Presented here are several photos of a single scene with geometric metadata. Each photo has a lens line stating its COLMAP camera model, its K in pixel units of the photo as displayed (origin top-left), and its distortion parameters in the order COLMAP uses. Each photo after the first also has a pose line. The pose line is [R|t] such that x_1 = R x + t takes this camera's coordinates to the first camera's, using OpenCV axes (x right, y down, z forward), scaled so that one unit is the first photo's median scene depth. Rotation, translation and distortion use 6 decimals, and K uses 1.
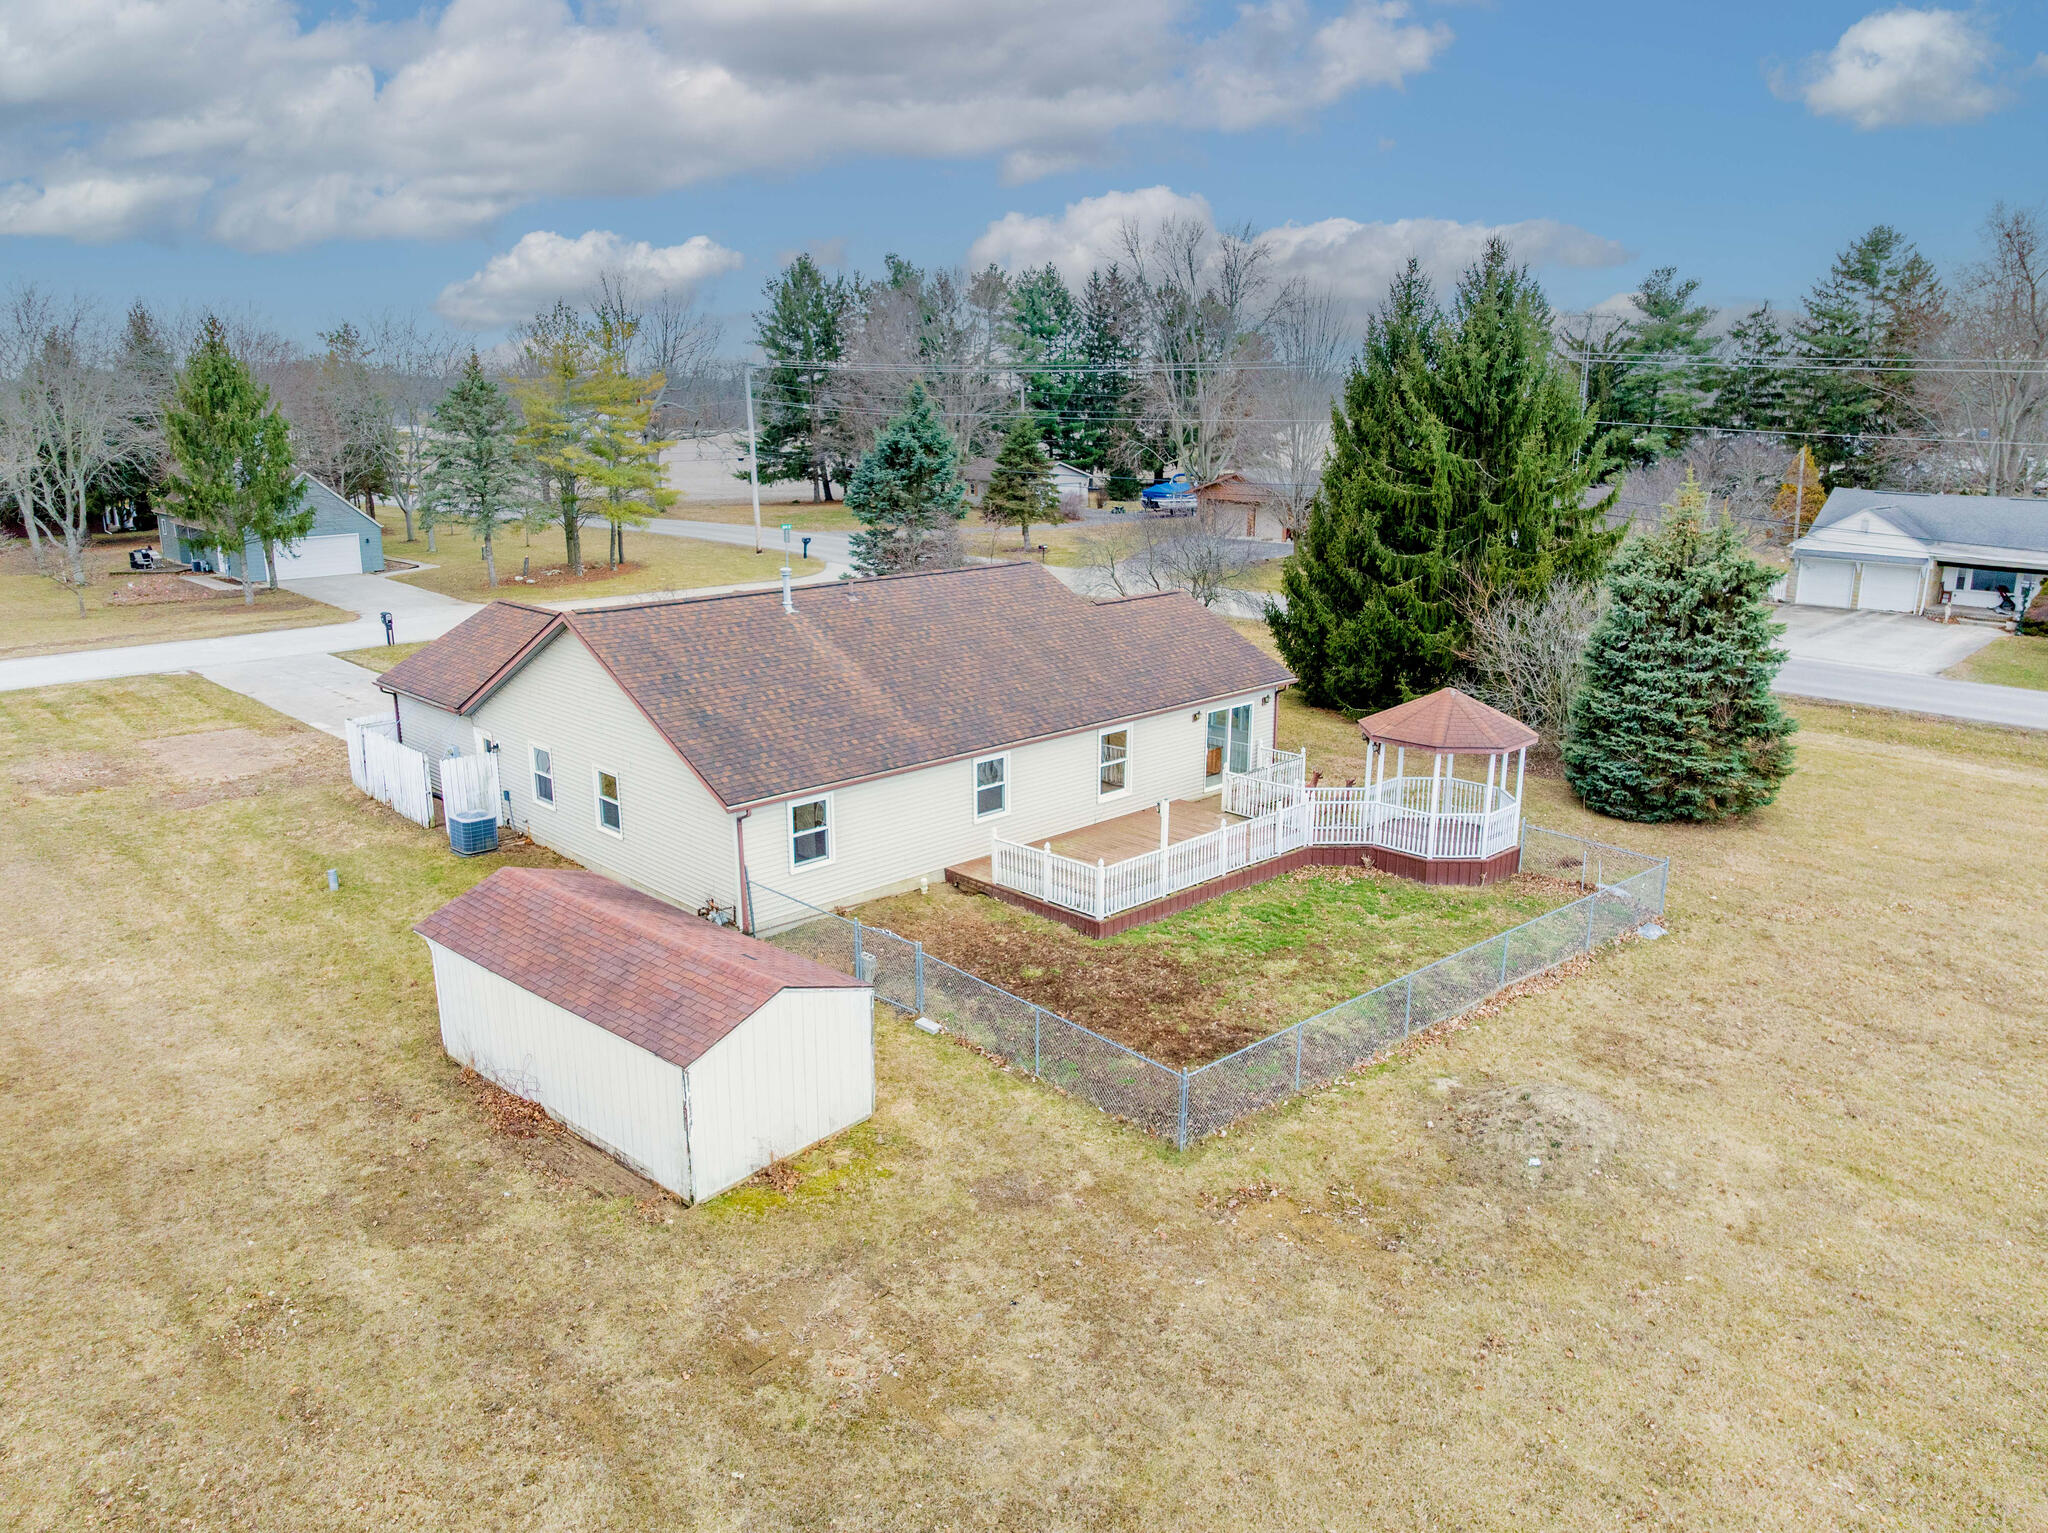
lens RADIAL K [[1428.4, 0, 1020.6], [0, 1428.4, 813.9], [0, 0, 1]] dist [-0.038020, 0.010140]
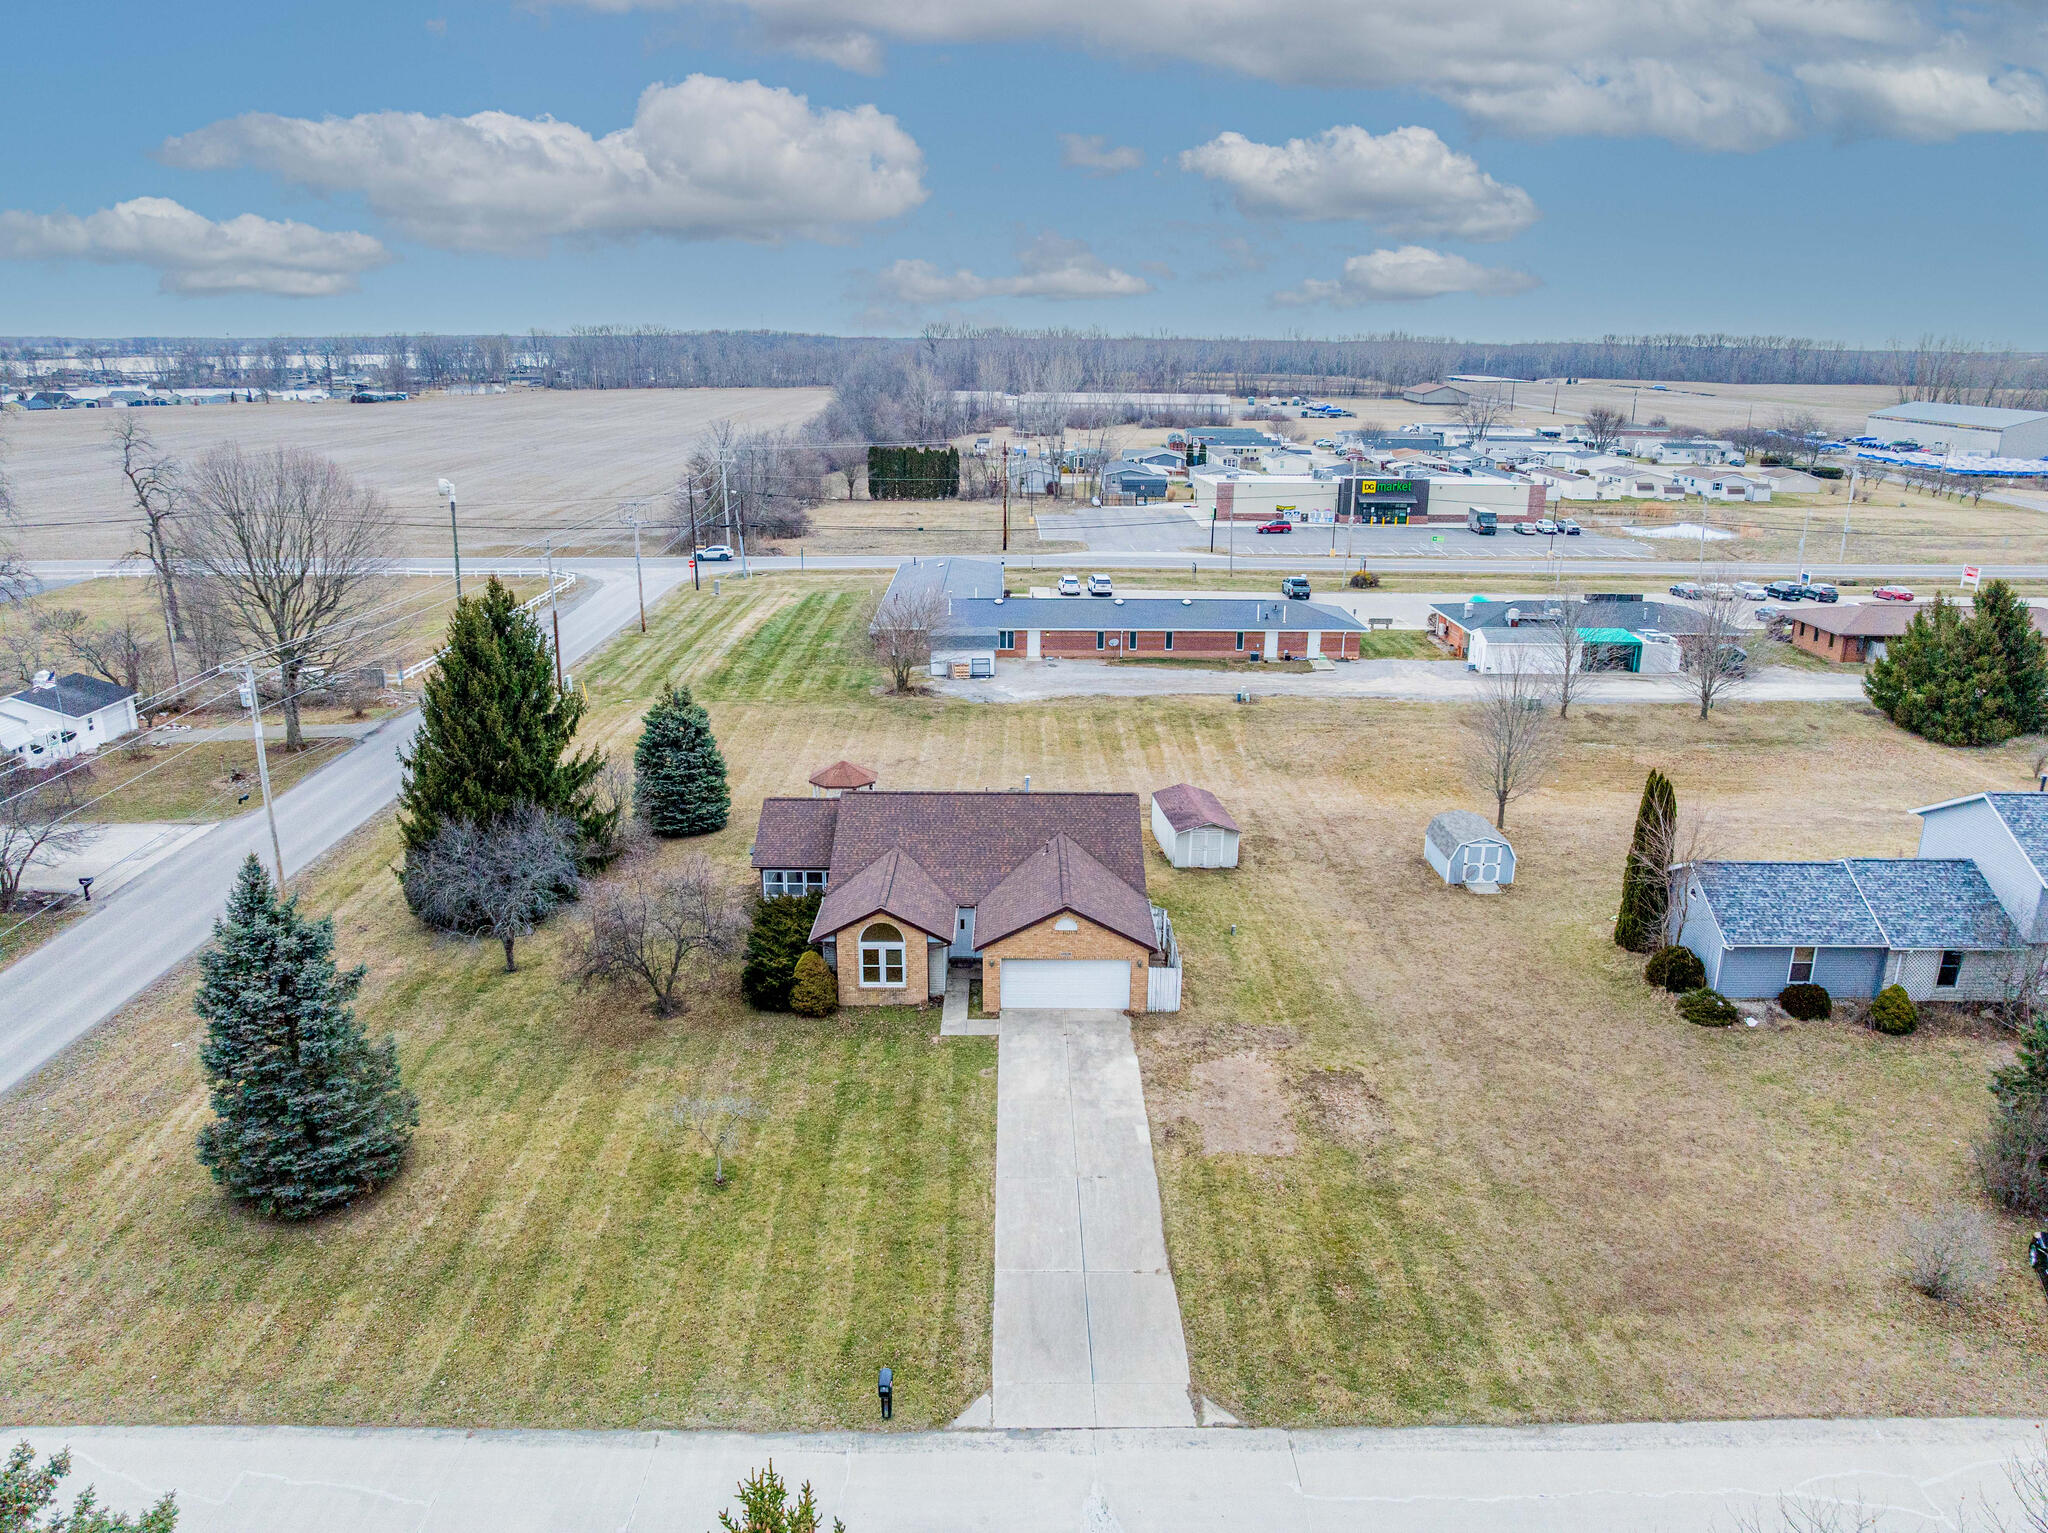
lens RADIAL K [[1428.4, 0, 1020.6], [0, 1428.4, 813.9], [0, 0, 1]] dist [-0.038020, 0.010140]
pose [[-0.715613, -0.214310, 0.664808, -1.800850], [0.198855, 0.849878, 0.488021, -1.329128], [-0.669593, 0.481434, -0.565567, 2.565261]]
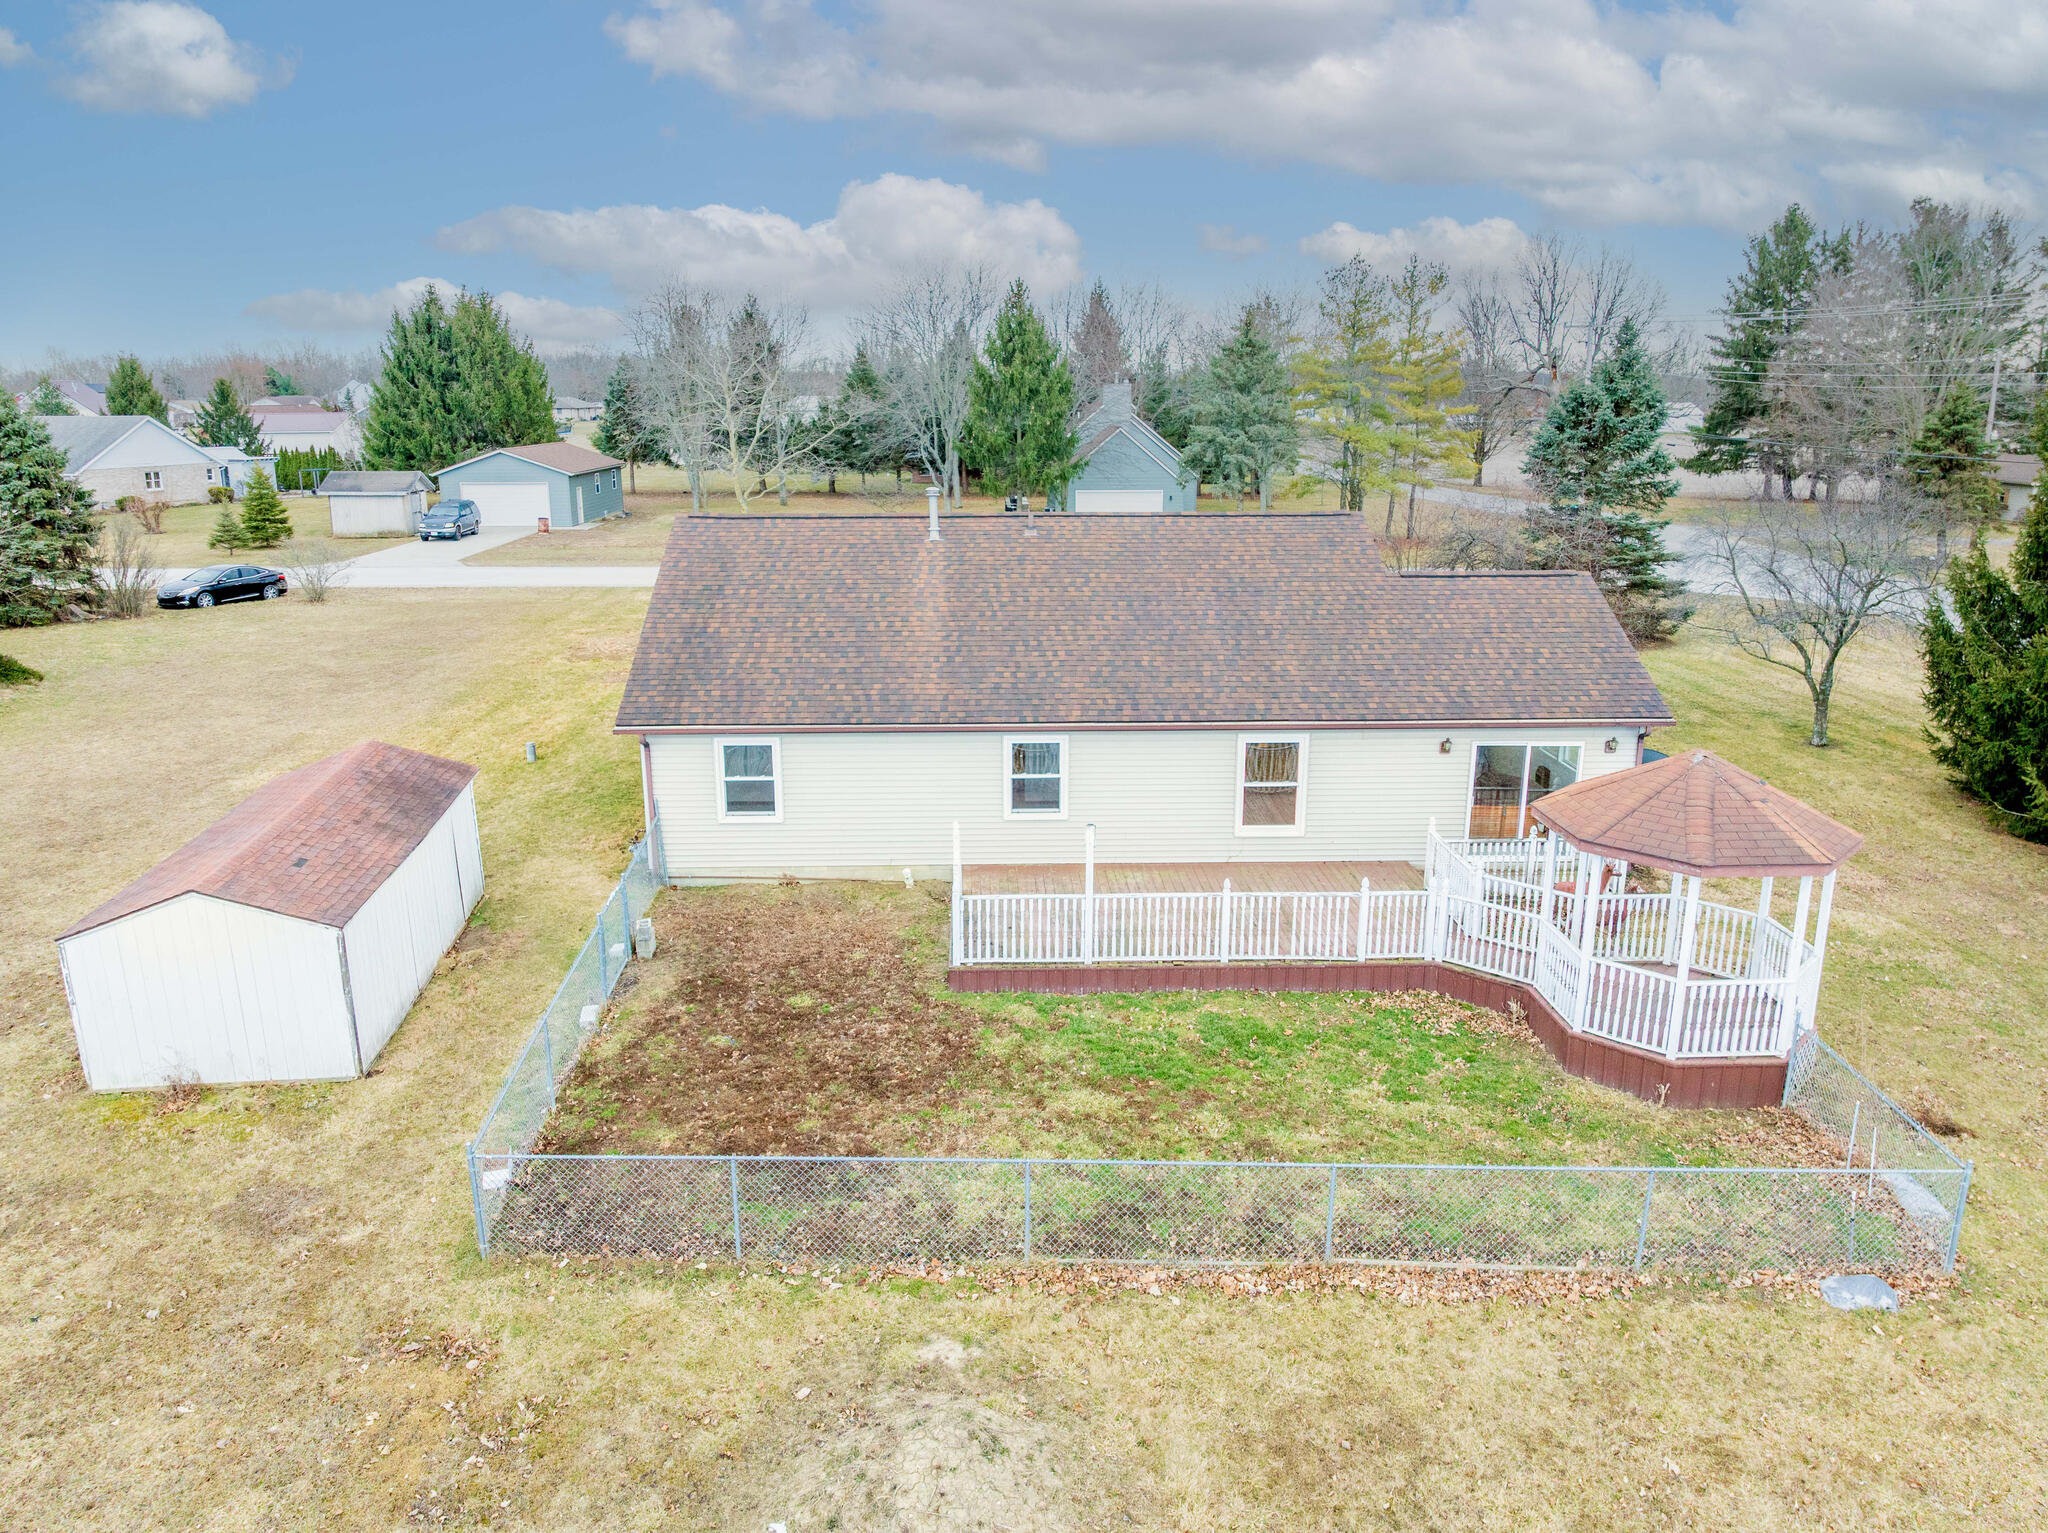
lens RADIAL K [[1428.4, 0, 1020.6], [0, 1428.4, 813.9], [0, 0, 1]] dist [-0.038020, 0.010140]
pose [[0.740038, 0.191023, -0.644868, 0.539184], [-0.190493, 0.979087, 0.071419, -0.060322], [0.645024, 0.069990, 0.760950, 0.462852]]
